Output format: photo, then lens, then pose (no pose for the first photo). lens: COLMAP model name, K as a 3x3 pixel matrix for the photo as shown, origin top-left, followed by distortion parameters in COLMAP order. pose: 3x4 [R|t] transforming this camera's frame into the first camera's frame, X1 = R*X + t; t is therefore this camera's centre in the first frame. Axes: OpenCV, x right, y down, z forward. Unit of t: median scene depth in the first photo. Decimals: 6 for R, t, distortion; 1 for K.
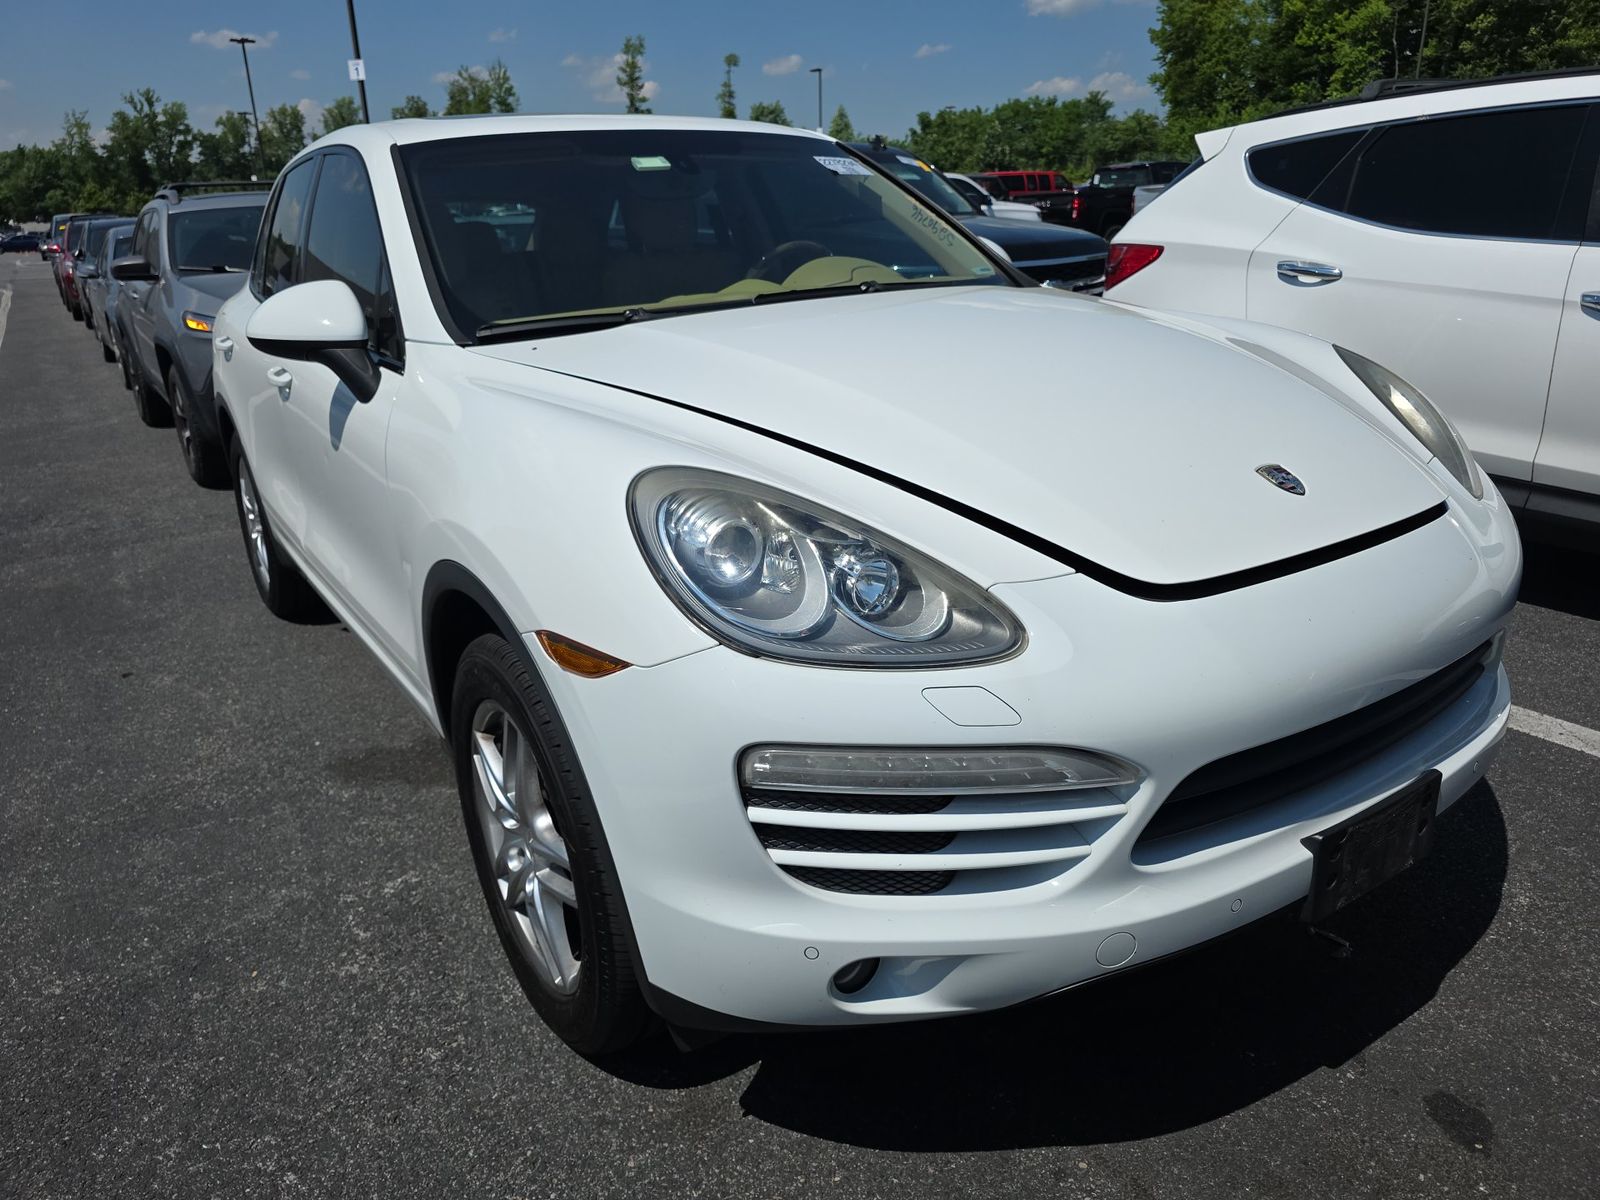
lens RADIAL K [[1080.5, 0, 800.5], [0, 1080.5, 591.2], [0, 0, 1]] dist [0.036281, -0.032544]
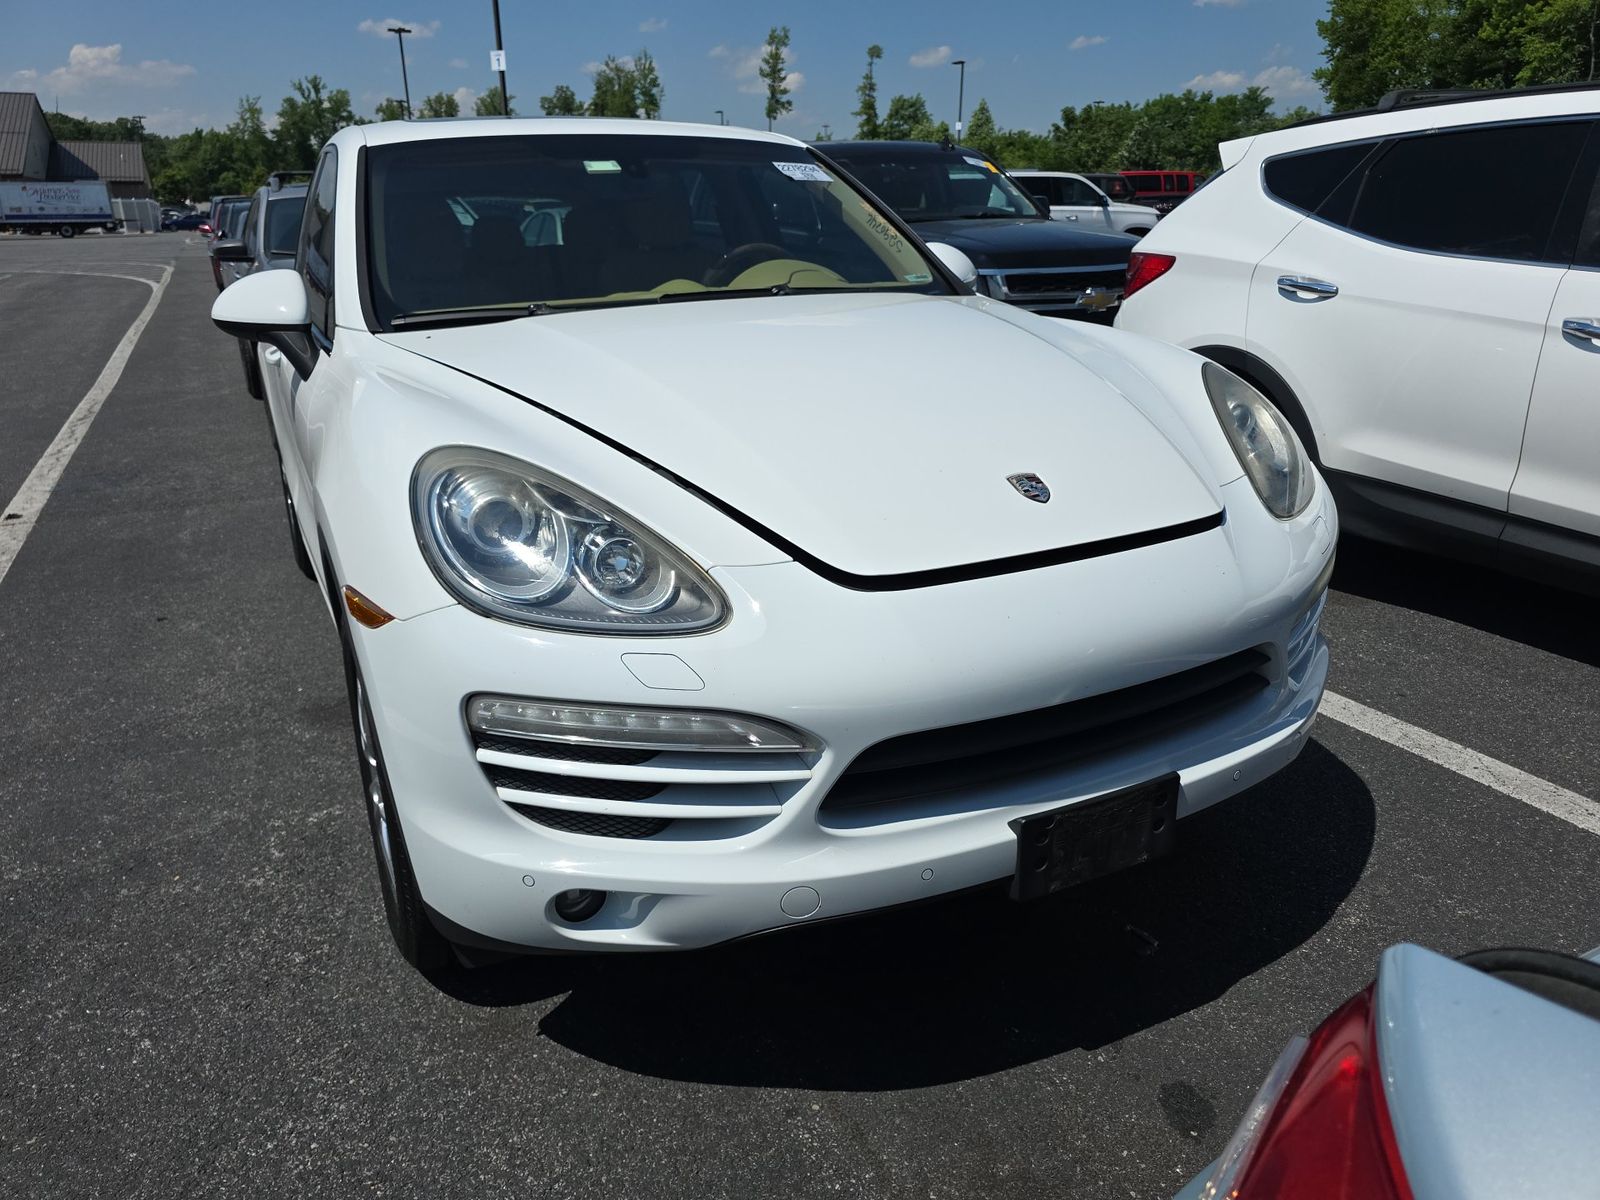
lens RADIAL K [[1067.9, 0, 760.1], [0, 1067.9, 607.7], [0, 0, 1]] dist [0.036329, -0.030650]
pose [[0.991891, 0.063332, -0.110189, 0.213773], [-0.061154, 0.997862, 0.023046, 0.004979], [0.111413, -0.016121, 0.993643, -0.049239]]
